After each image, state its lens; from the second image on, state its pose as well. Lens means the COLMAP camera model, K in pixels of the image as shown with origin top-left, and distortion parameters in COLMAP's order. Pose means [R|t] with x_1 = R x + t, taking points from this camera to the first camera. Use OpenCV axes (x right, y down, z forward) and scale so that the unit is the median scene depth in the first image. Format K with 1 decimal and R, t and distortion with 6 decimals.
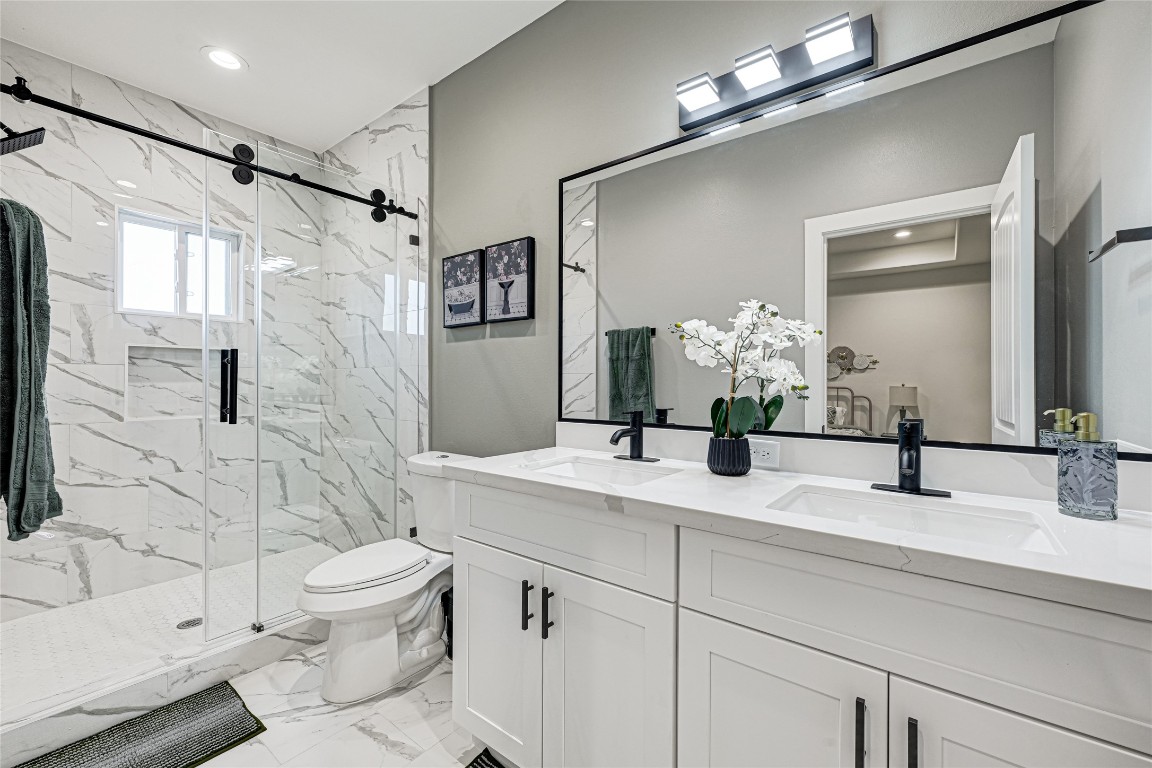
lens RADIAL K [[473.9, 0, 576.0], [0, 473.9, 384.0], [0, 0, 1]] dist [-0.000008, 0.000017]
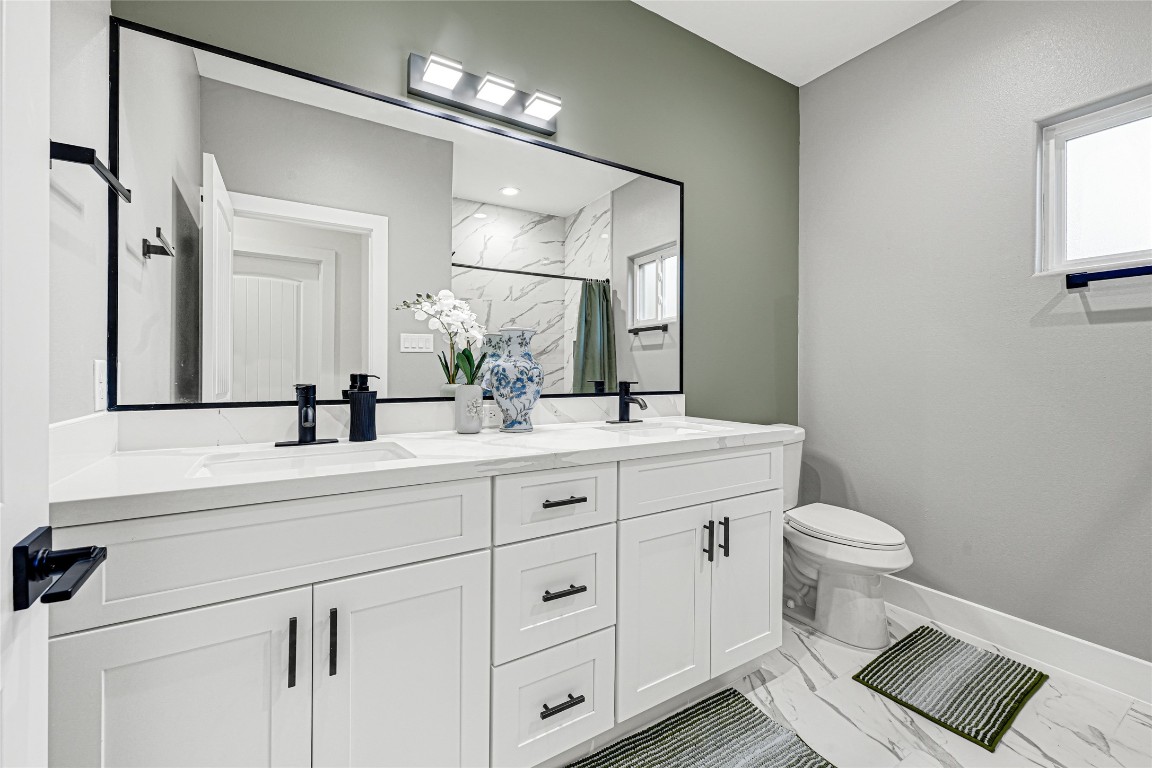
lens RADIAL K [[441.8, 0, 503.8], [0, 441.8, 390.3], [0, 0, 1]] dist [-0.000390, -0.000045]
pose [[0.418295, -0.059362, 0.906369, -0.368166], [-0.016654, 0.997193, 0.072997, -0.001359], [-0.908158, -0.045629, 0.416132, 0.283076]]
